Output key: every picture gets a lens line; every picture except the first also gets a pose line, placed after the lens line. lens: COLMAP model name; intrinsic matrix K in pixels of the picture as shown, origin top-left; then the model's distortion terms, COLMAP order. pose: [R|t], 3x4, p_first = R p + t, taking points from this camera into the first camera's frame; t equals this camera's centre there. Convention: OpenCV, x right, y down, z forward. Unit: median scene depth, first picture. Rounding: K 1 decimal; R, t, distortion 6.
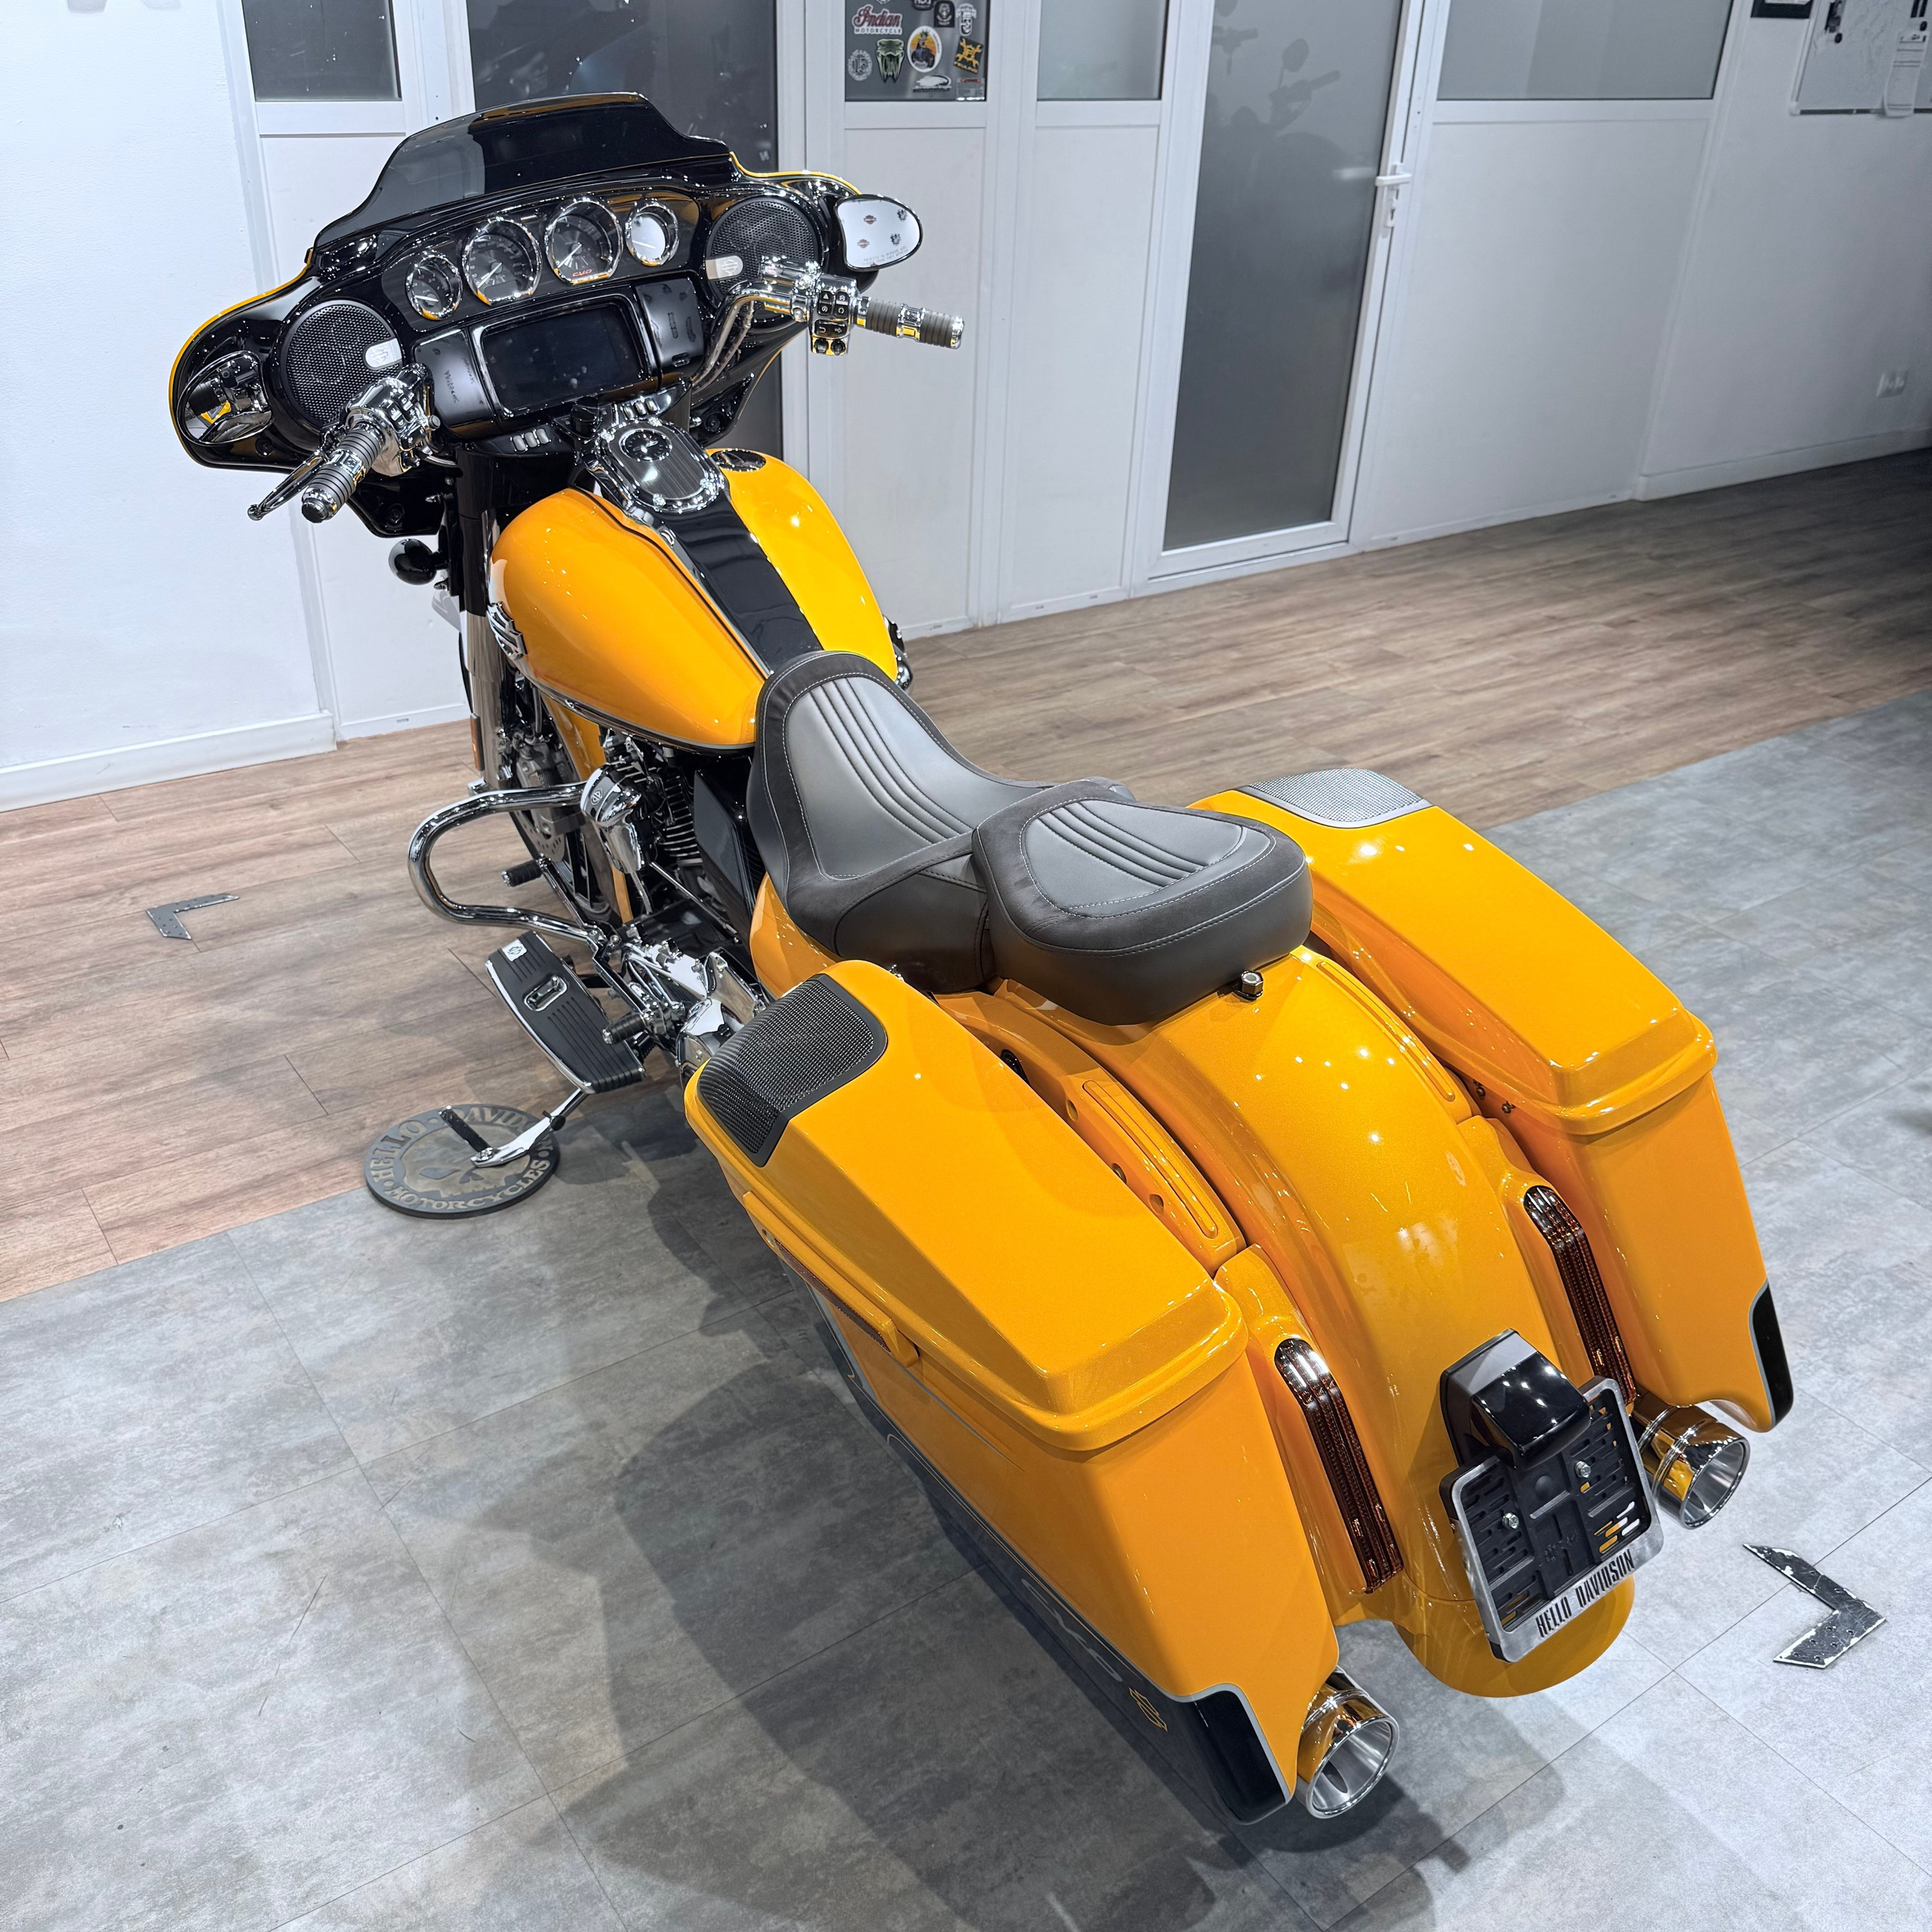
lens RADIAL K [[1799.8, 0, 976.7], [0, 1799.8, 960.6], [0, 0, 1]] dist [-0.014797, 0.000000]
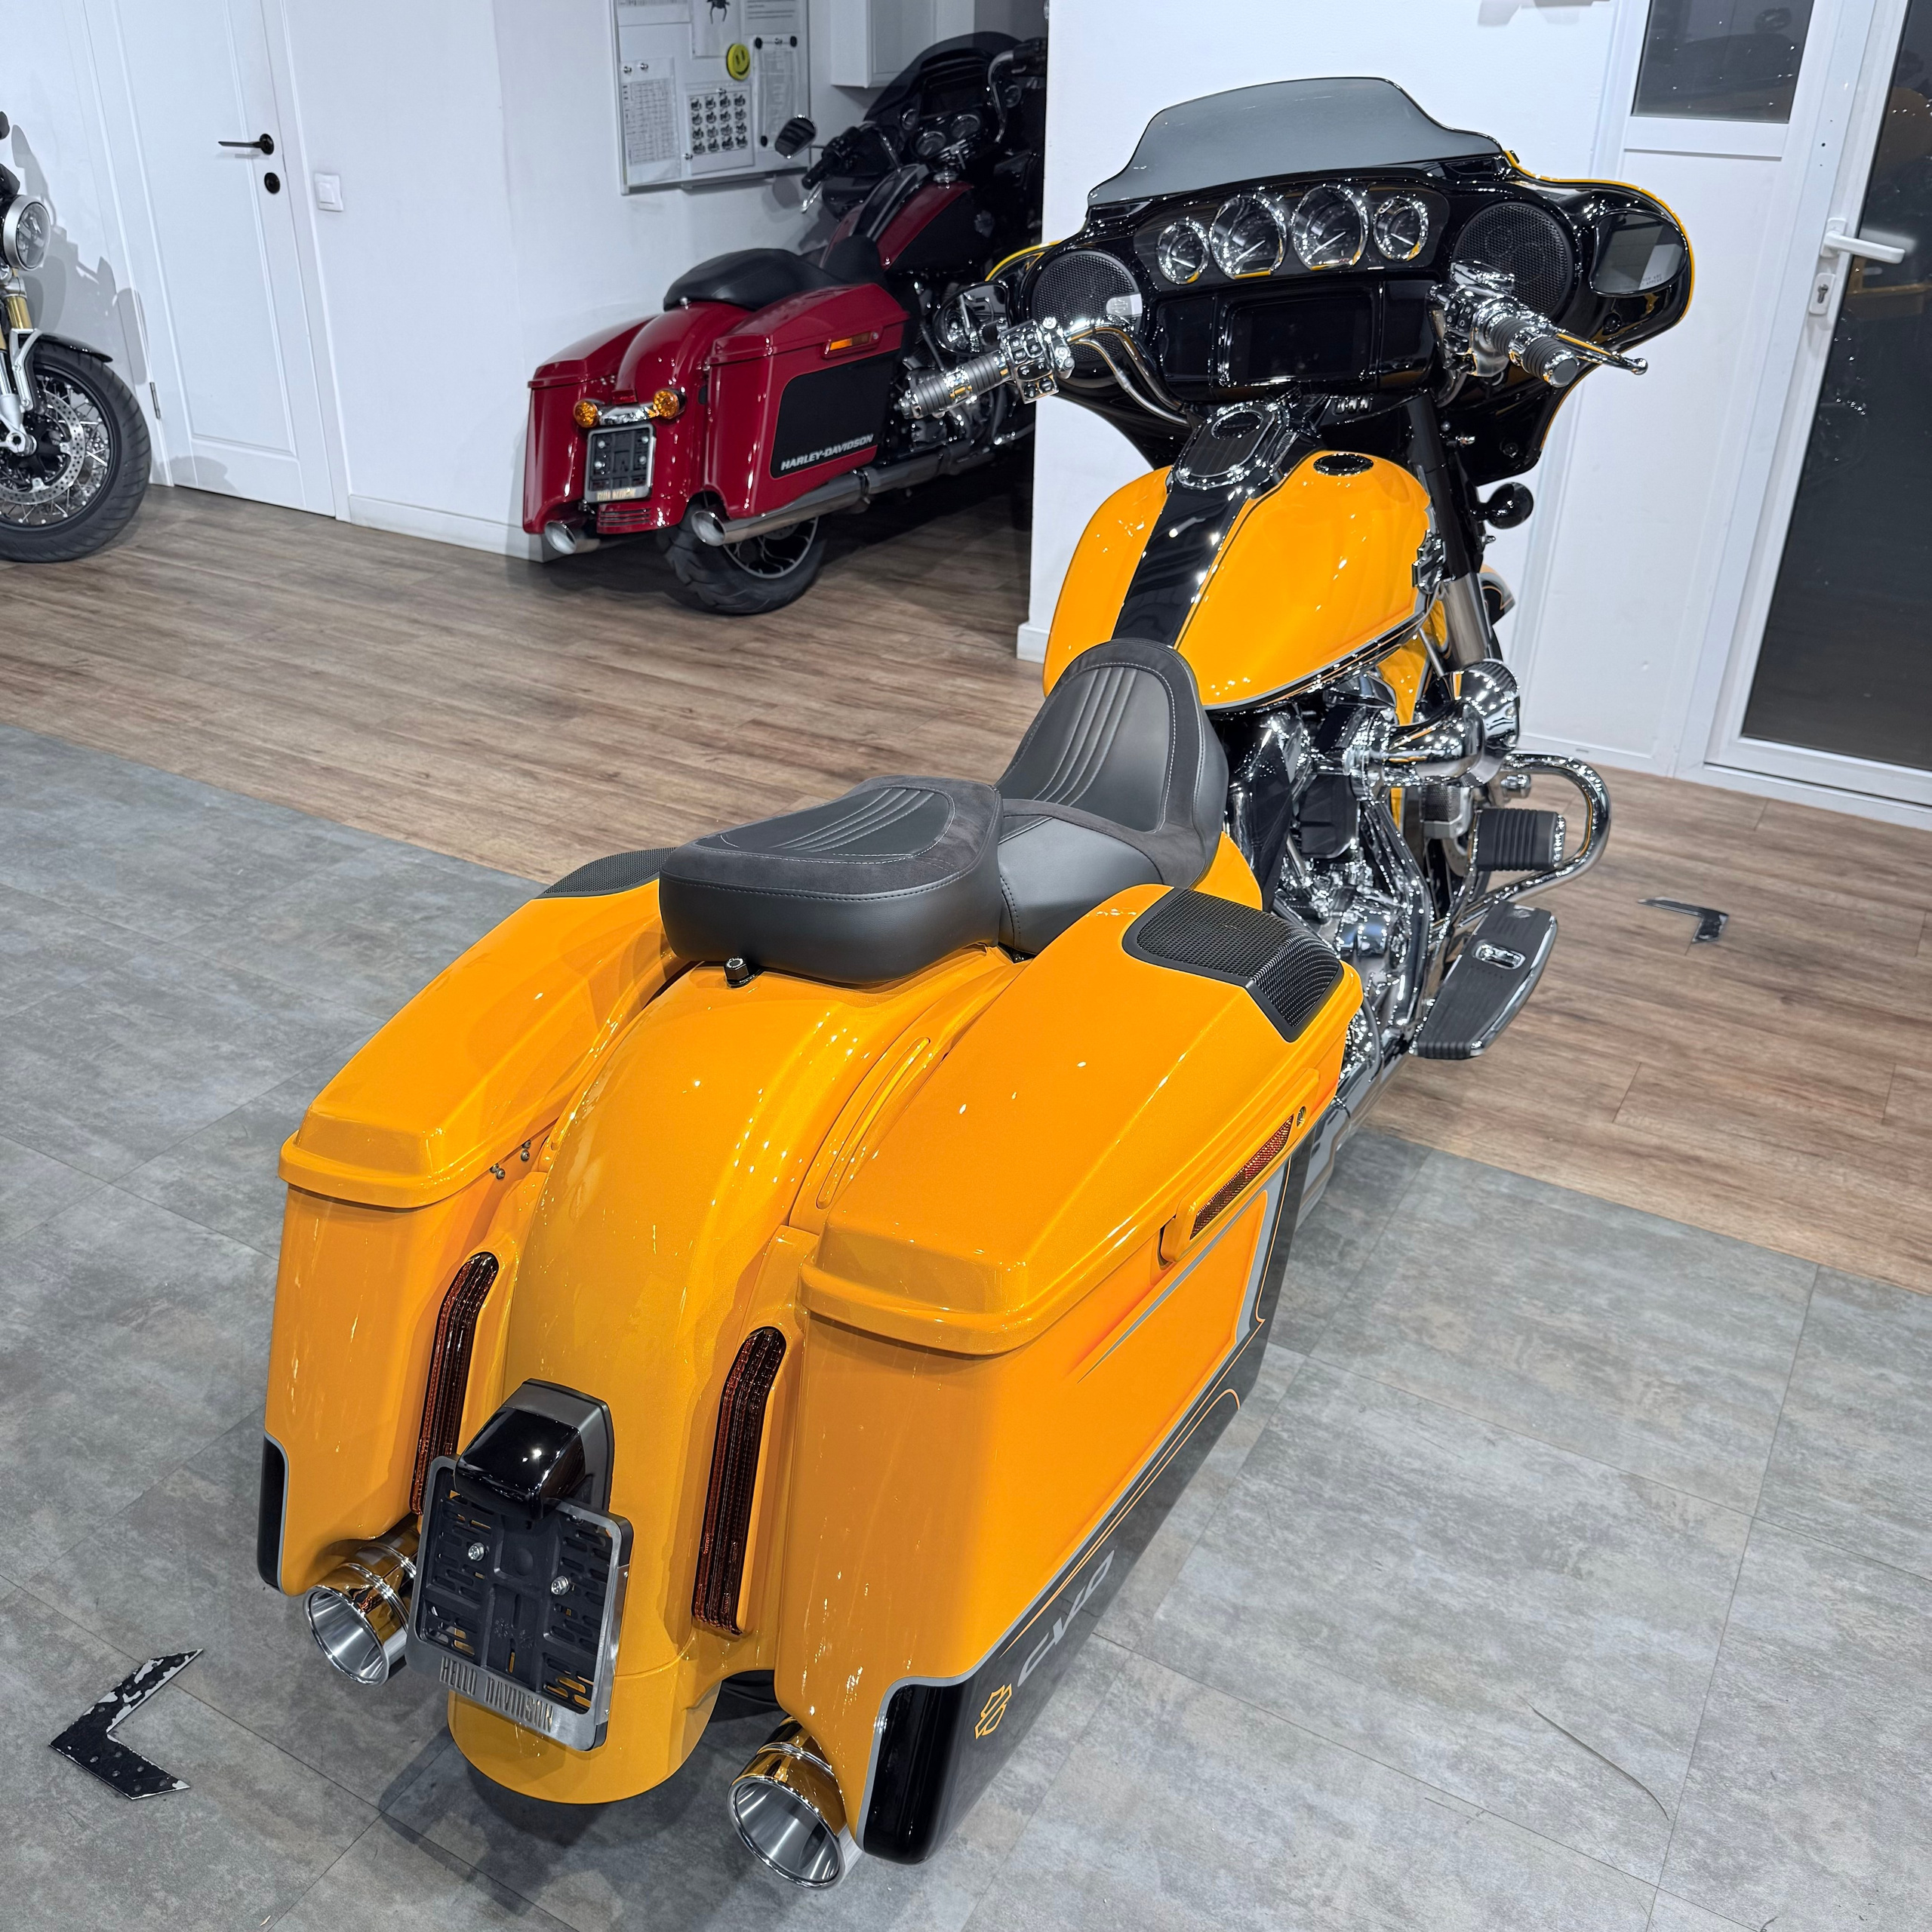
lens RADIAL K [[1799.8, 0, 997.3], [0, 1799.8, 977.0], [0, 0, 1]] dist [-0.014797, 0.000000]
pose [[0.429225, 0.405841, -0.806882, 0.634130], [-0.431002, 0.877119, 0.211894, -0.157538], [0.793727, 0.256817, 0.551400, 0.386023]]
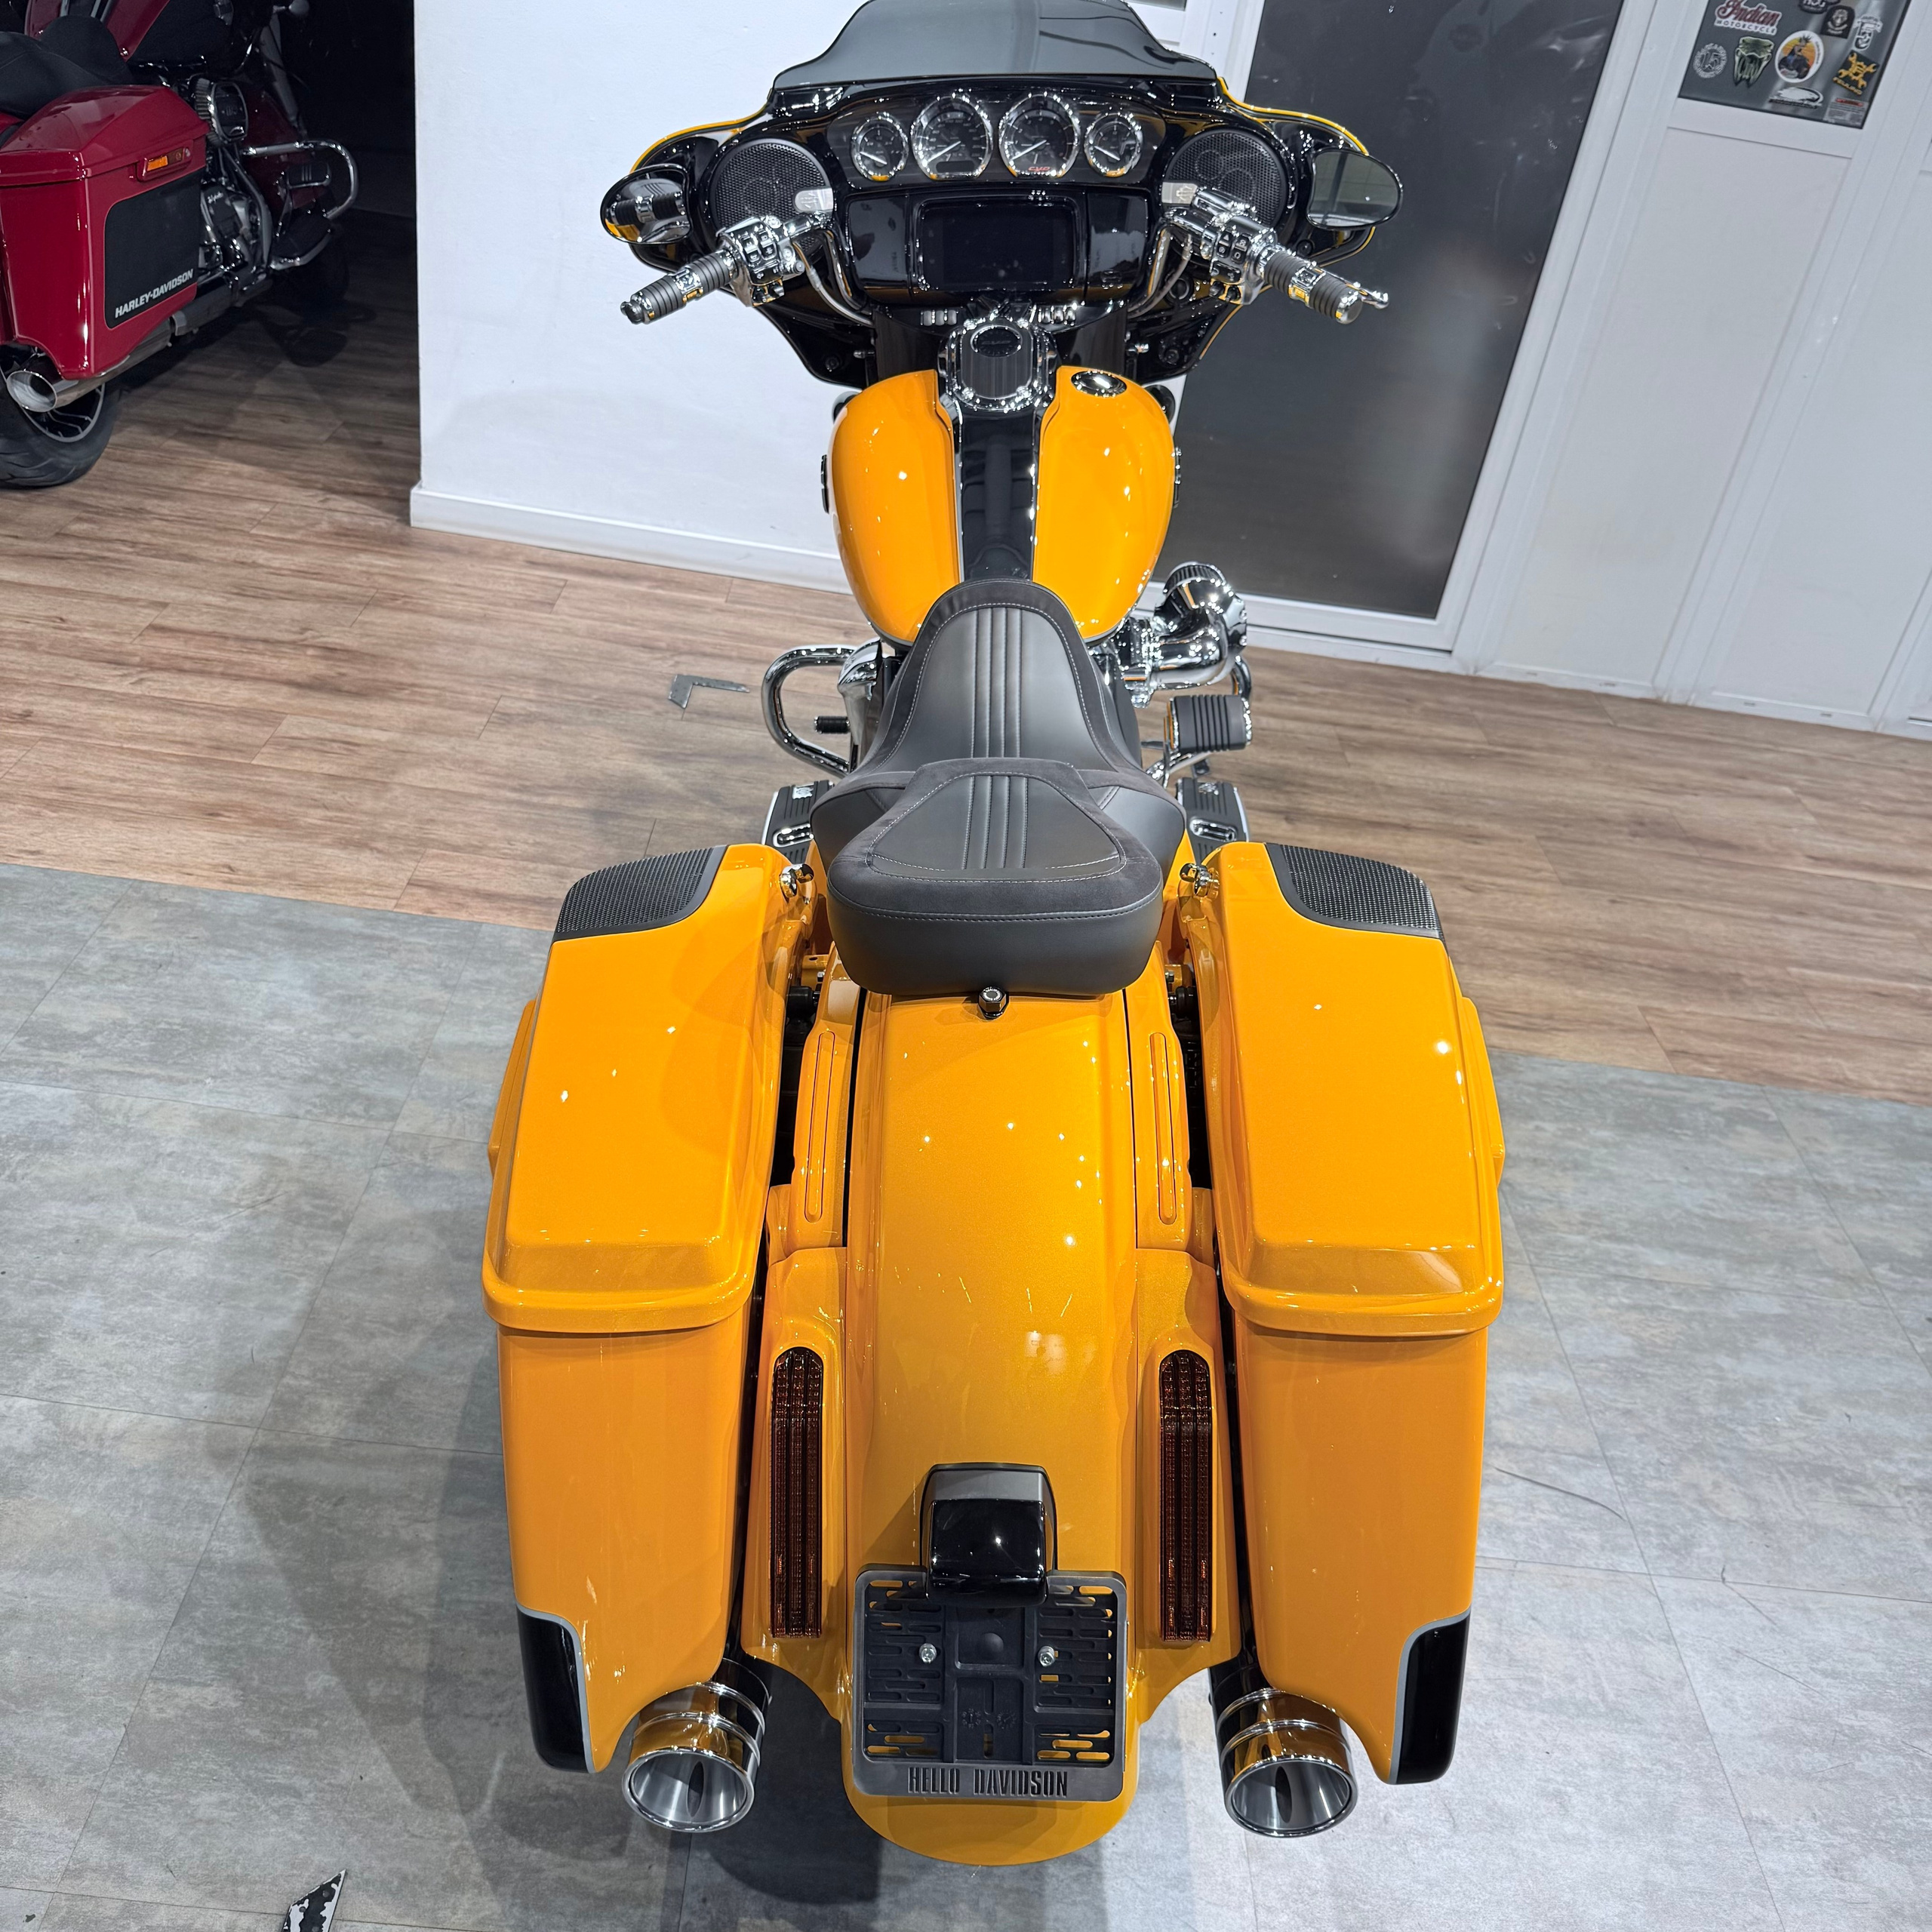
lens RADIAL K [[1799.8, 0, 994.1], [0, 1799.8, 972.8], [0, 0, 1]] dist [-0.014797, 0.000000]
pose [[0.813088, 0.382861, -0.438527, 0.357022], [-0.375642, 0.920544, 0.107200, -0.063963], [0.444726, 0.077566, 0.892302, 0.121203]]
